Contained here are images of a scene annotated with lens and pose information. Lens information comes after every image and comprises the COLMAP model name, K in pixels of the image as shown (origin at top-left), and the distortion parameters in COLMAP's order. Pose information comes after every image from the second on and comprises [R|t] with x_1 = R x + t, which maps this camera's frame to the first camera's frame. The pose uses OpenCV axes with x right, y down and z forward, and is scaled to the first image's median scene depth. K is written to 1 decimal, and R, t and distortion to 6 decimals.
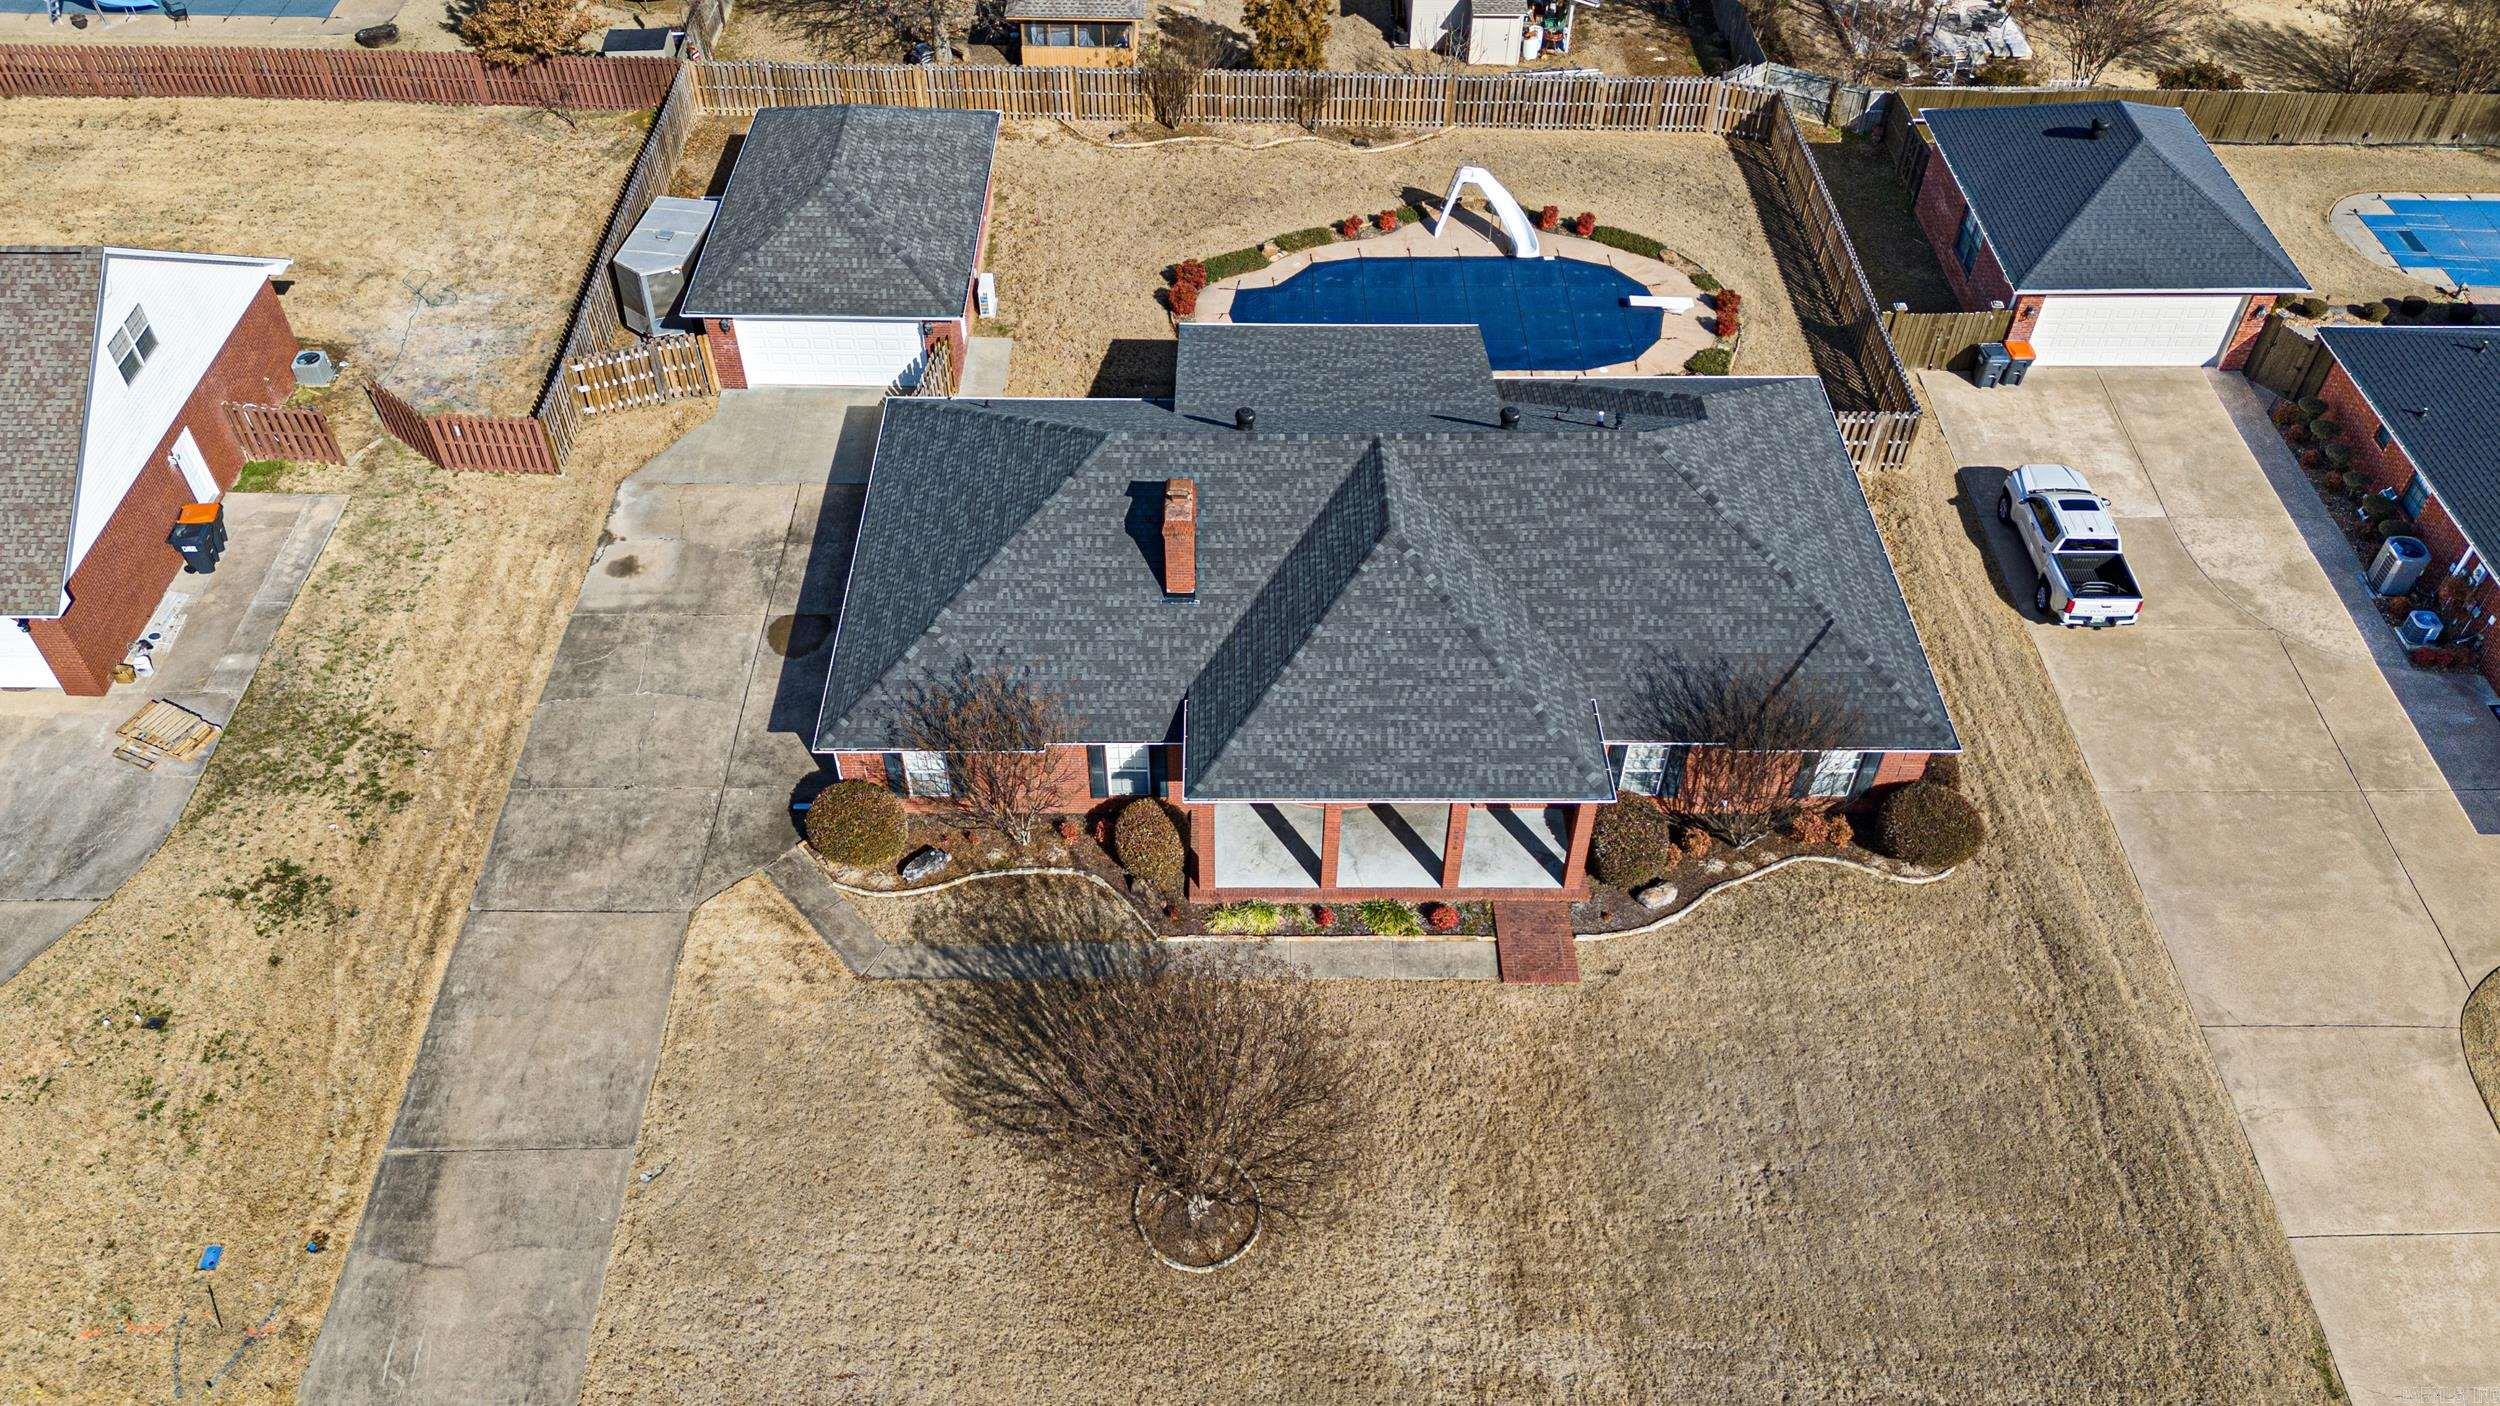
lens RADIAL K [[1859.2, 0, 1250.0], [0, 1859.2, 703.0], [0, 0, 1]] dist [0.043911, -0.007047]
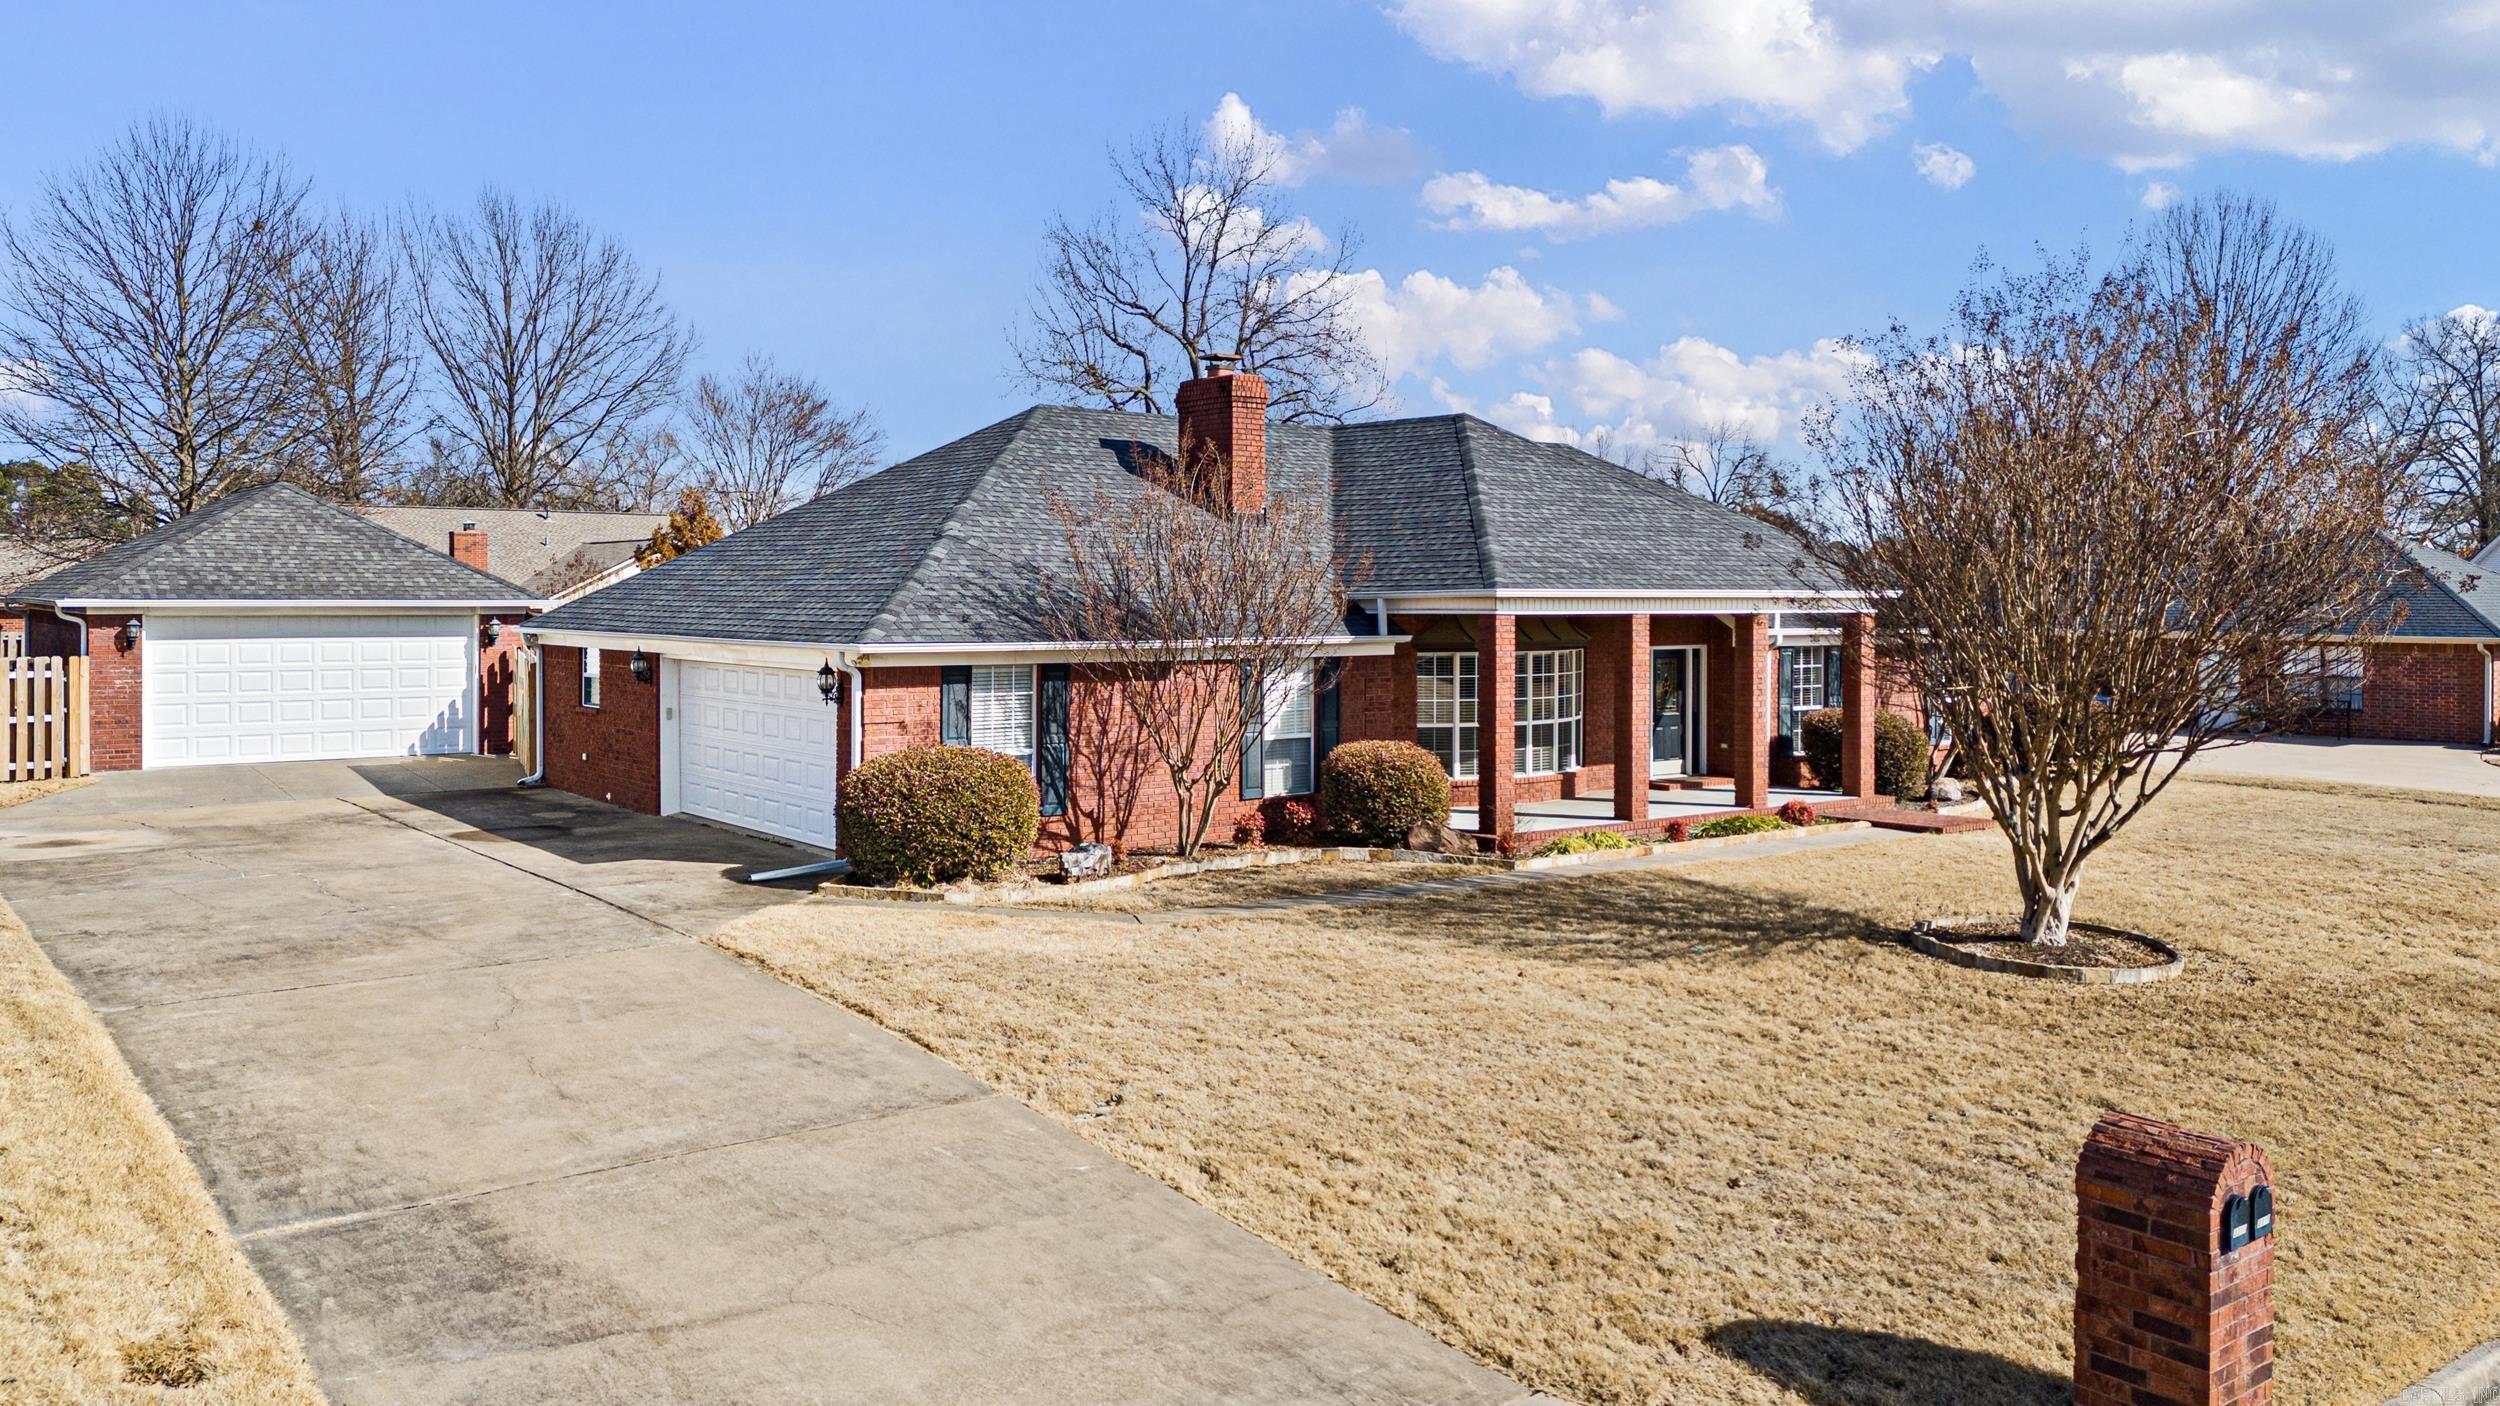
lens RADIAL K [[1859.2, 0, 1250.0], [0, 1859.2, 703.0], [0, 0, 1]] dist [0.043911, -0.007047]
pose [[0.800109, -0.044179, 0.598225, -0.350828], [0.427467, 0.741641, -0.516954, 0.270698], [-0.420830, 0.669341, 0.612279, 0.495990]]
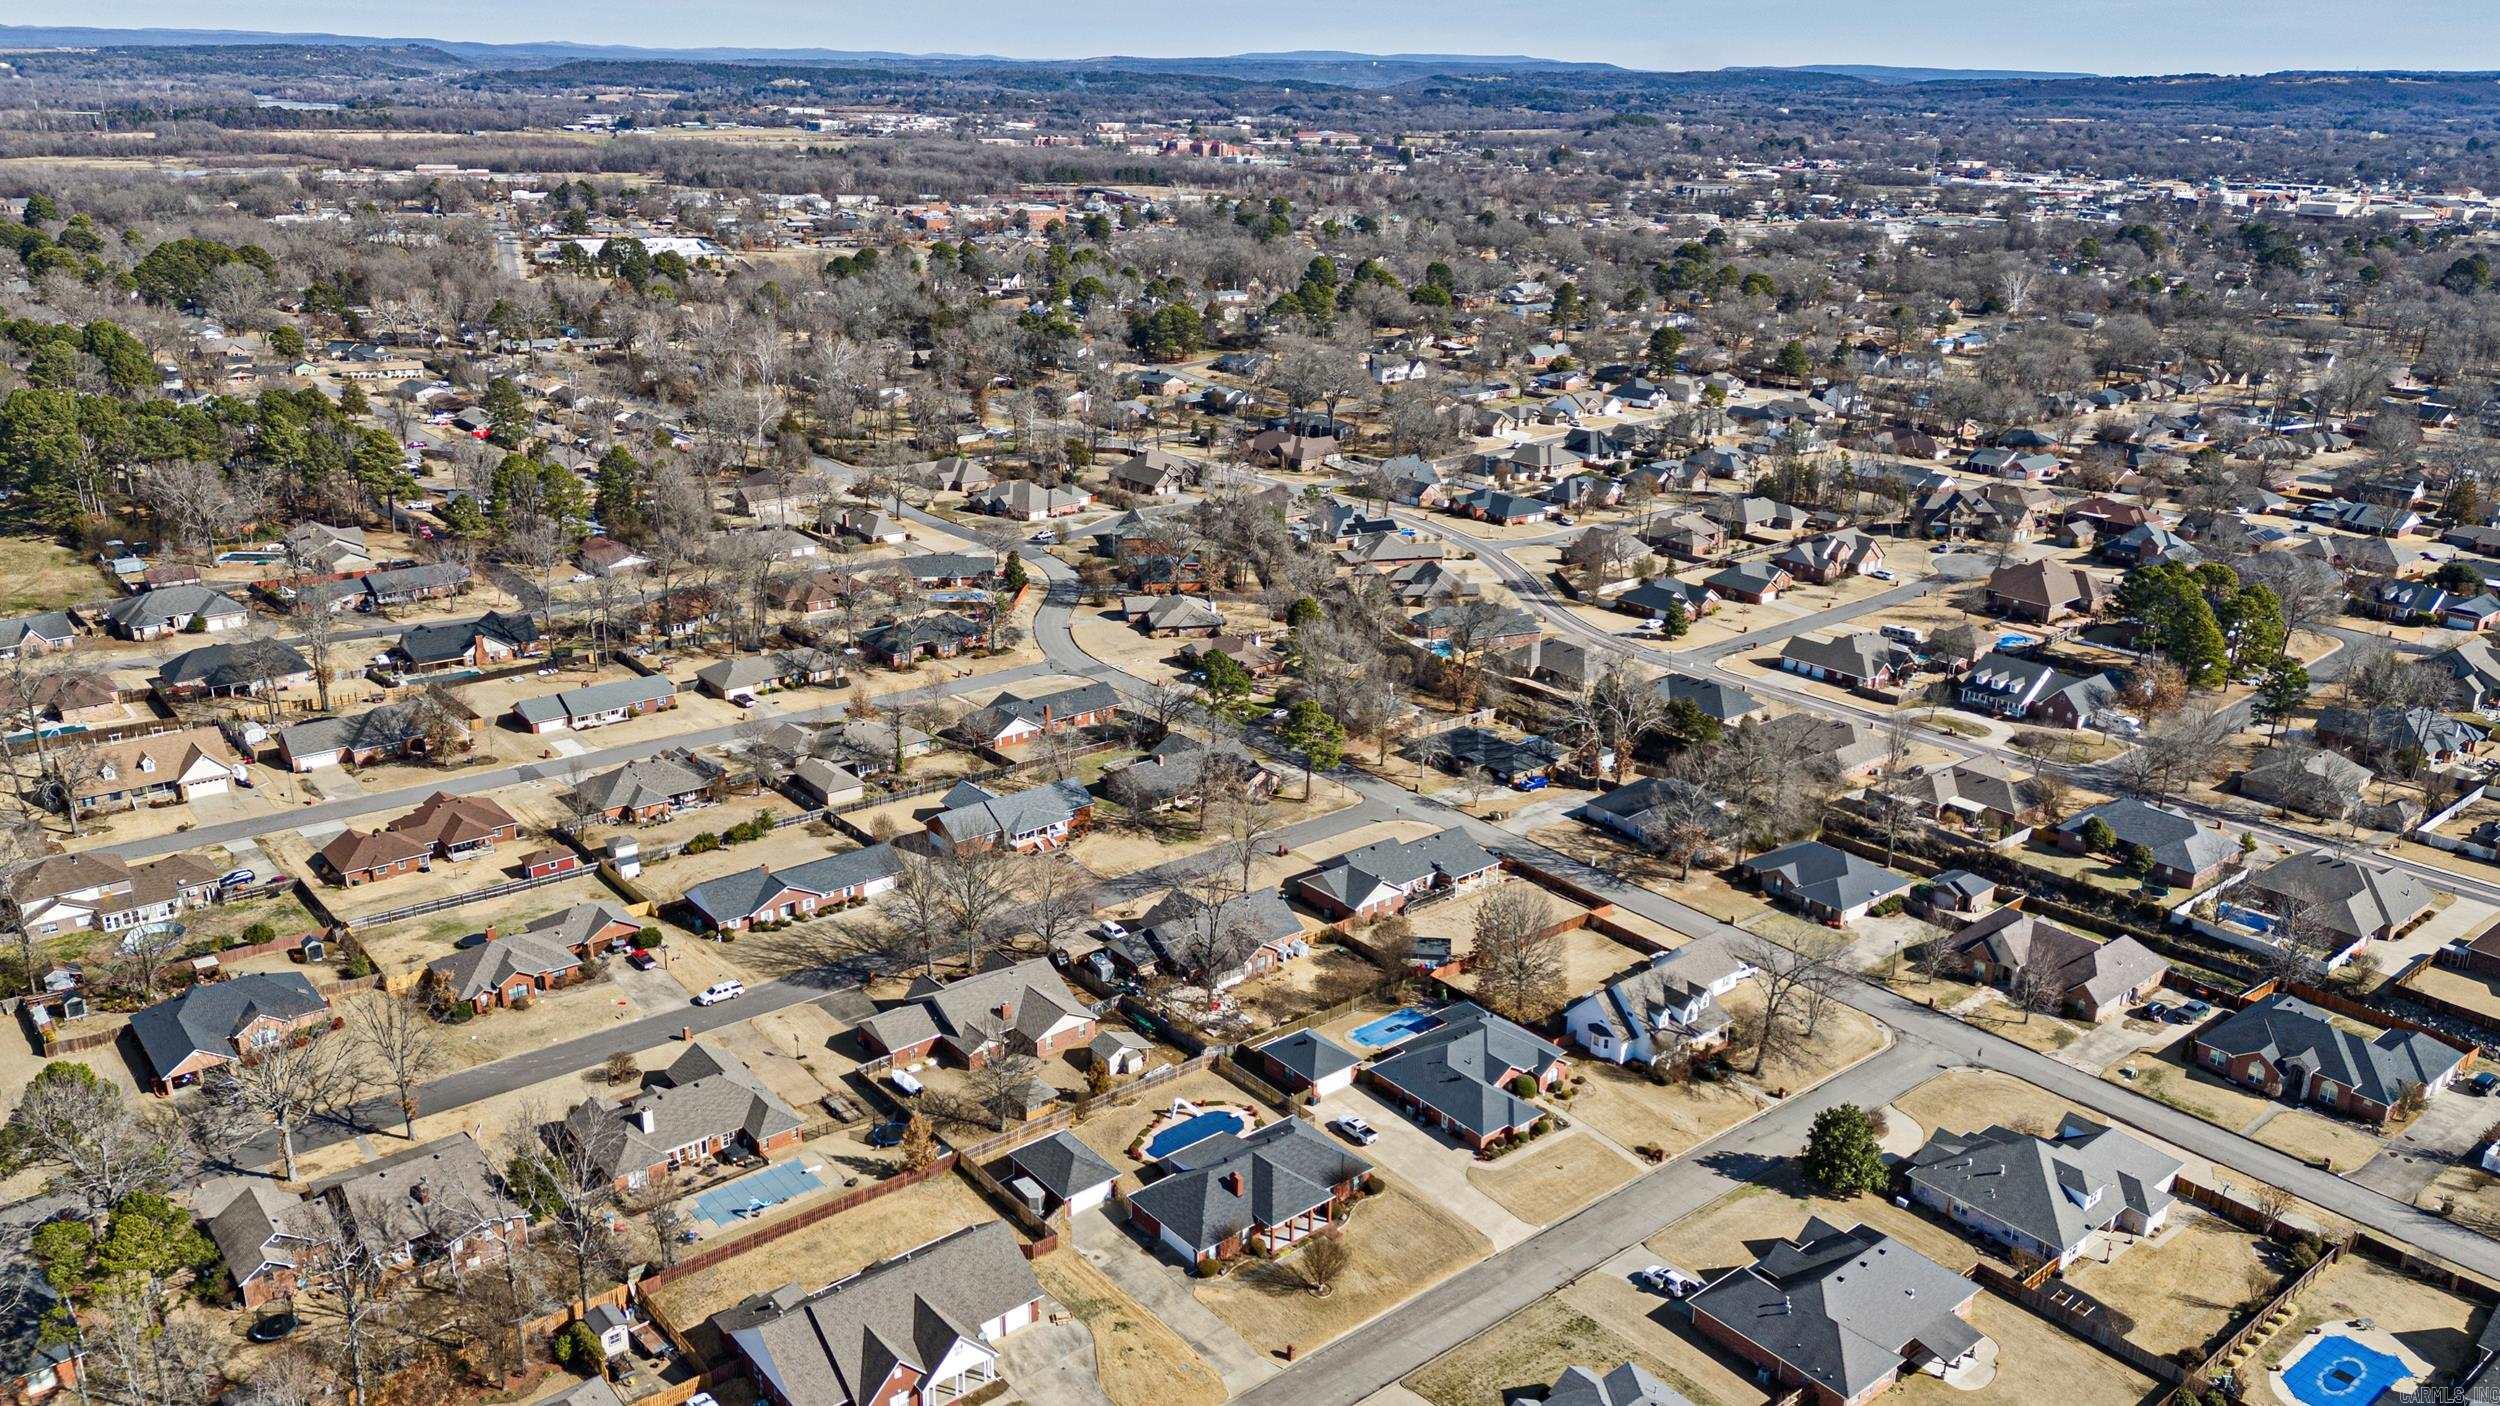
lens RADIAL K [[1811.2, 0, 1250.0], [0, 1811.2, 703.0], [0, 0, 1]] dist [0.122958, -0.162160]
pose [[0.778544, -0.201675, 0.594304, -2.025818], [0.442695, 0.847703, -0.292269, 0.200263], [-0.444849, 0.490640, 0.749254, -2.508630]]
